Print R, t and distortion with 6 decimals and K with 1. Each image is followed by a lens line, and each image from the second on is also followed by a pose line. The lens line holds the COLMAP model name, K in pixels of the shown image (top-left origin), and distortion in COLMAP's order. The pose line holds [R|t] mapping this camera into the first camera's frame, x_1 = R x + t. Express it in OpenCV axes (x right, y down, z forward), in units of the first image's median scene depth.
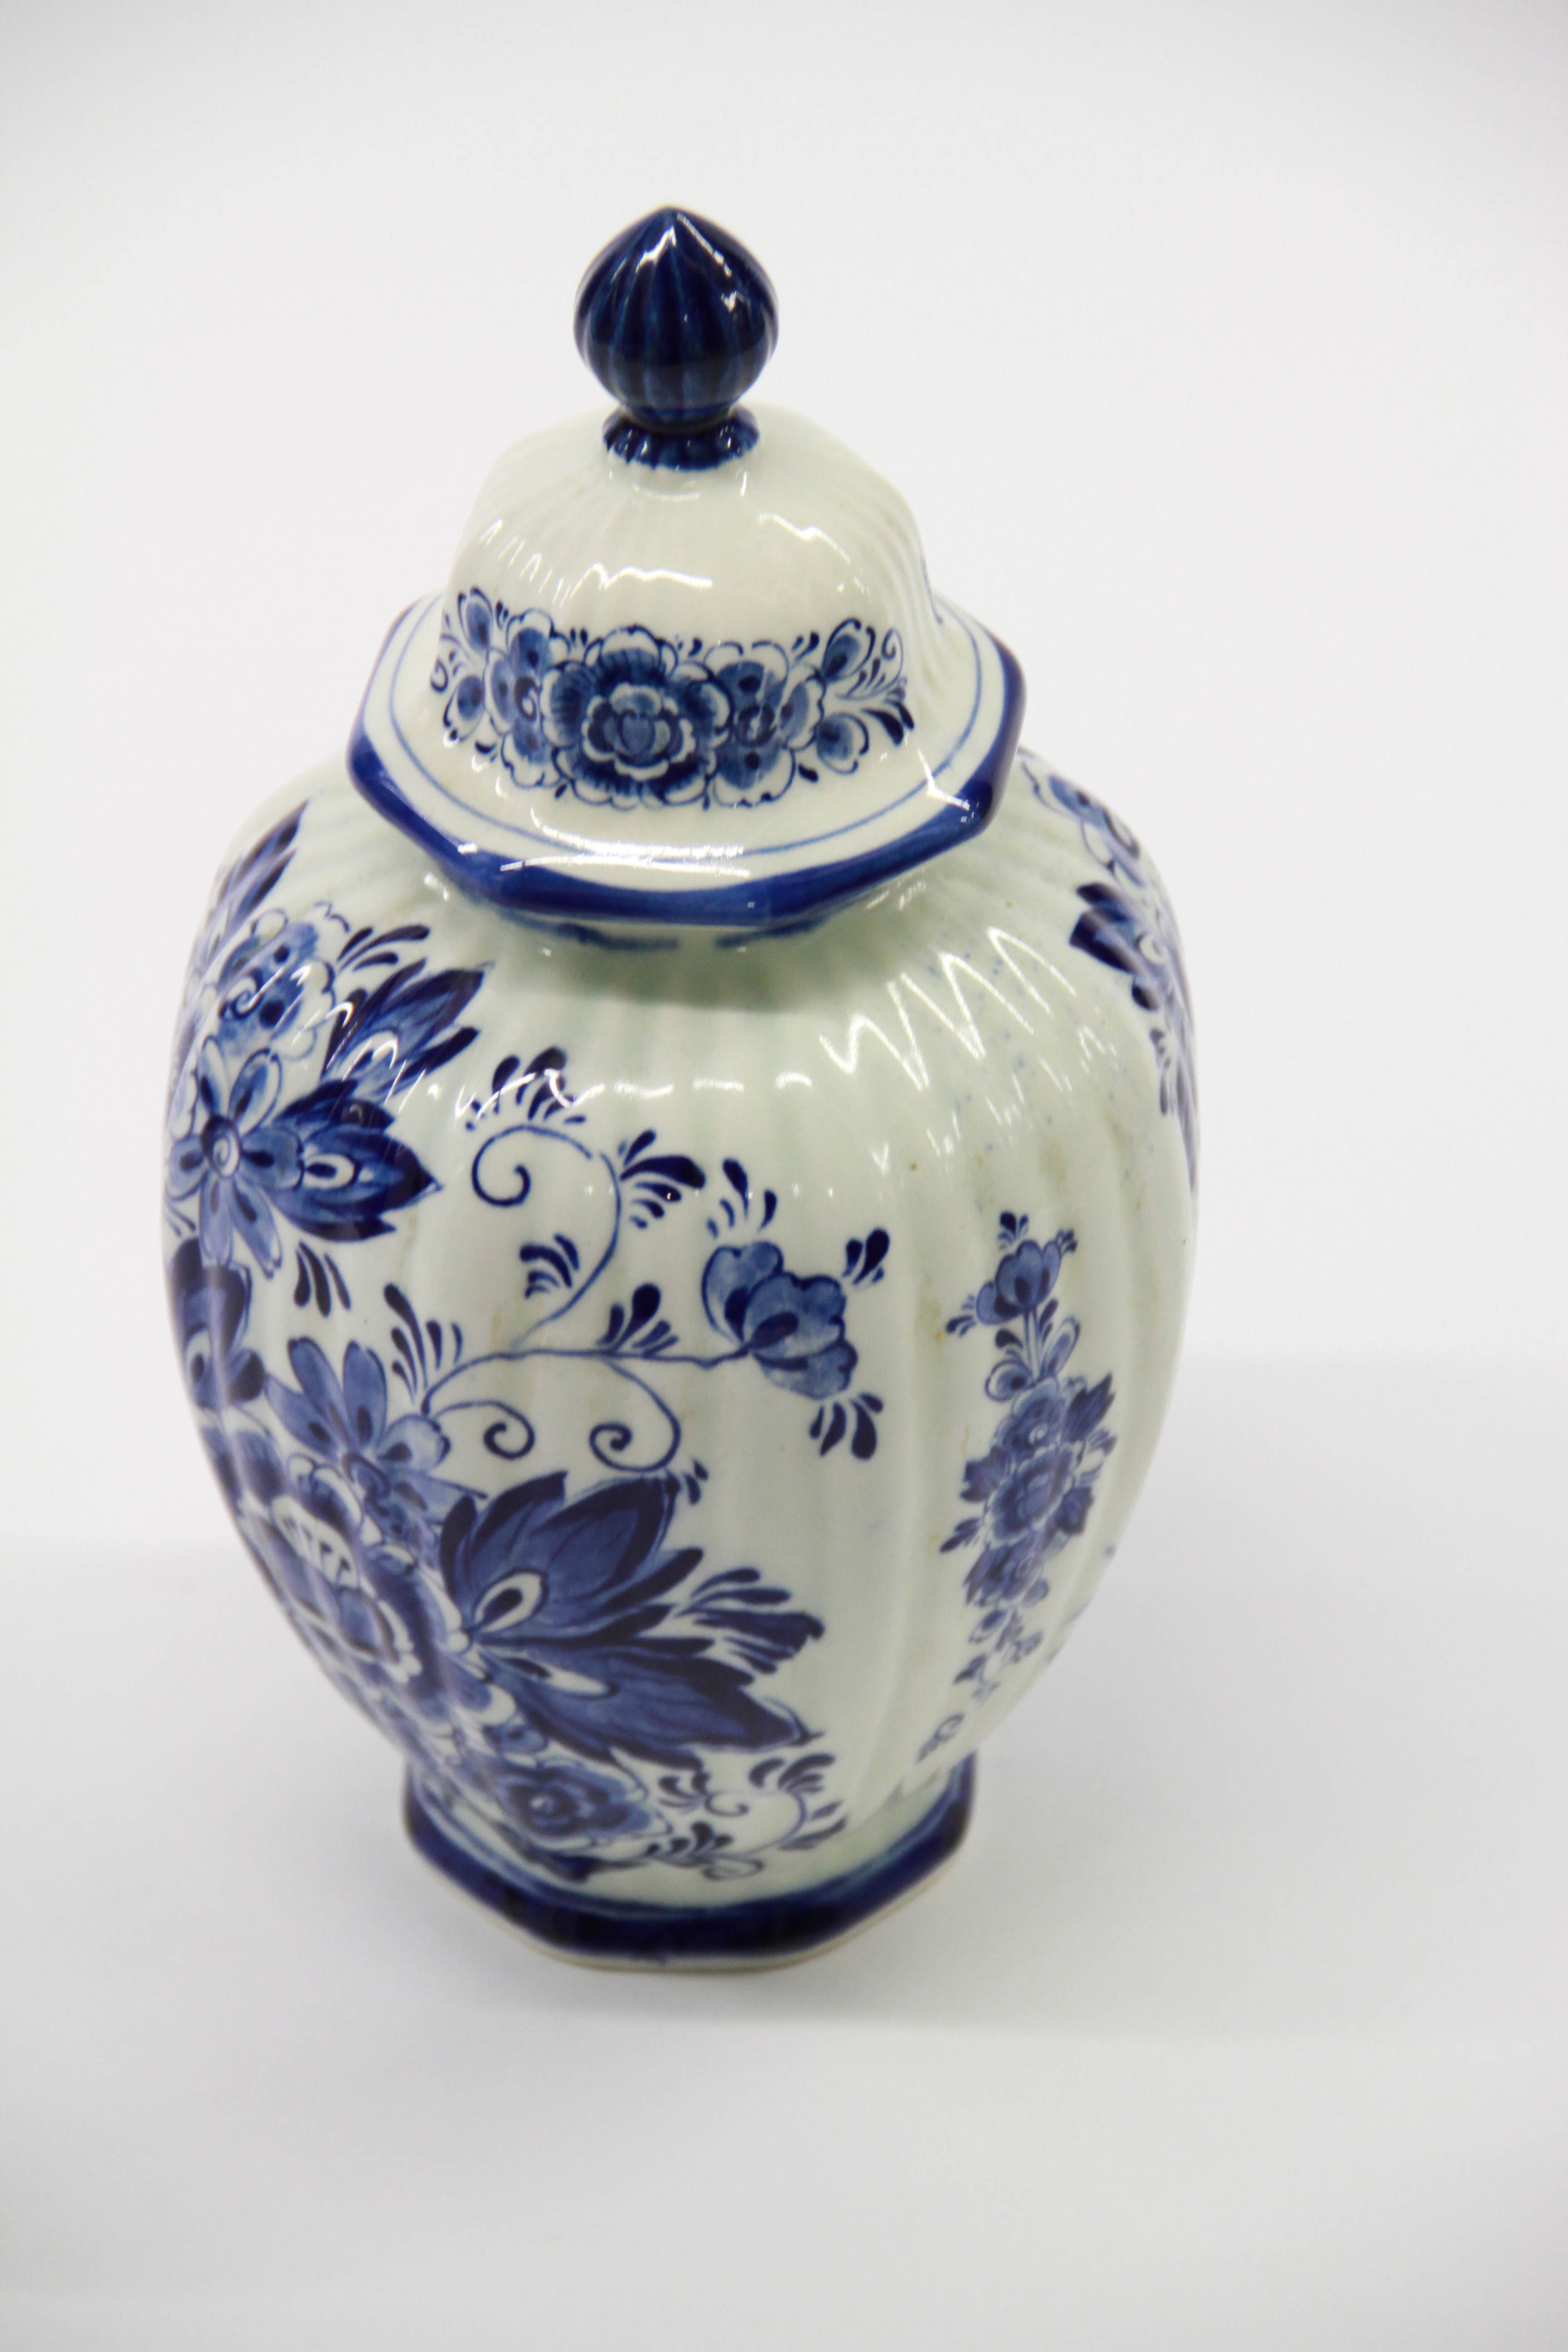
lens RADIAL K [[9073.3, 0, 780.6], [0, 9073.3, 1222.9], [0, 0, 1]] dist [0.673941, 0.628588]
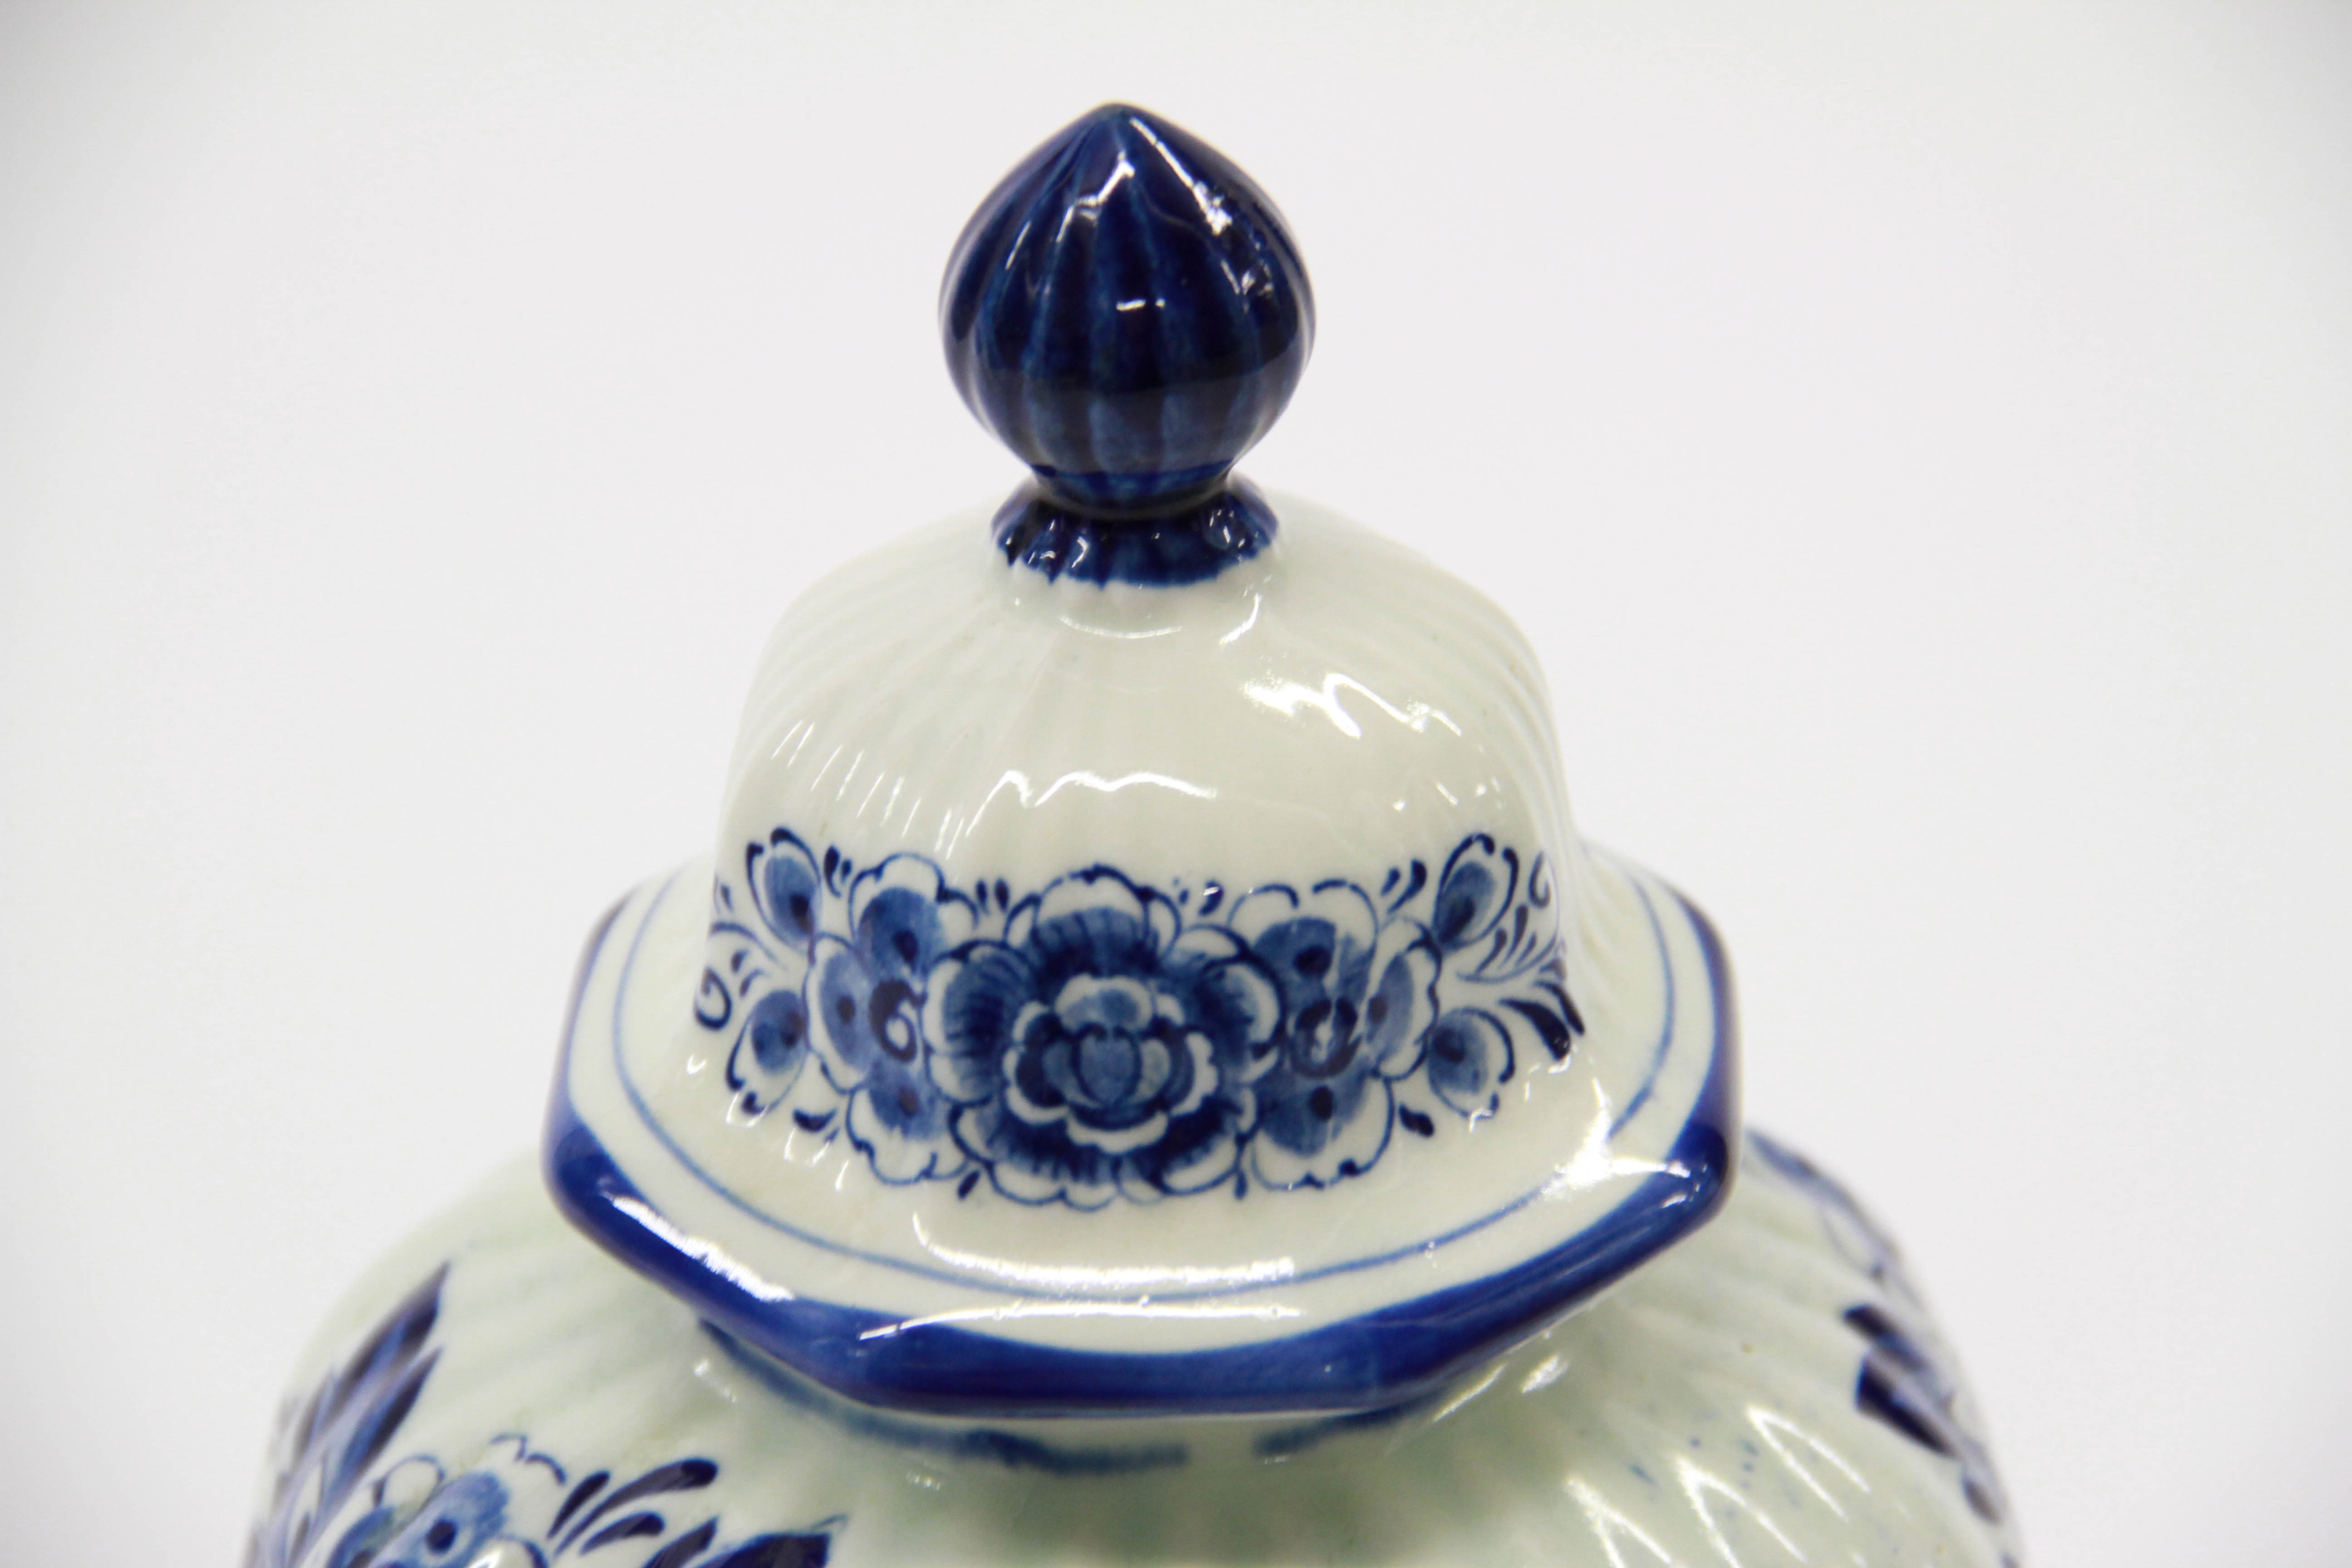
lens RADIAL K [[8741.0, 0, 1176.0], [0, 8741.0, 784.0], [0, 0, 1]] dist [0.463931, 1.651231]
pose [[0.992974, -0.064535, 0.099181, -0.062114], [0.076276, 0.989894, -0.119546, -0.007817], [-0.090464, 0.126271, 0.987862, 0.480283]]
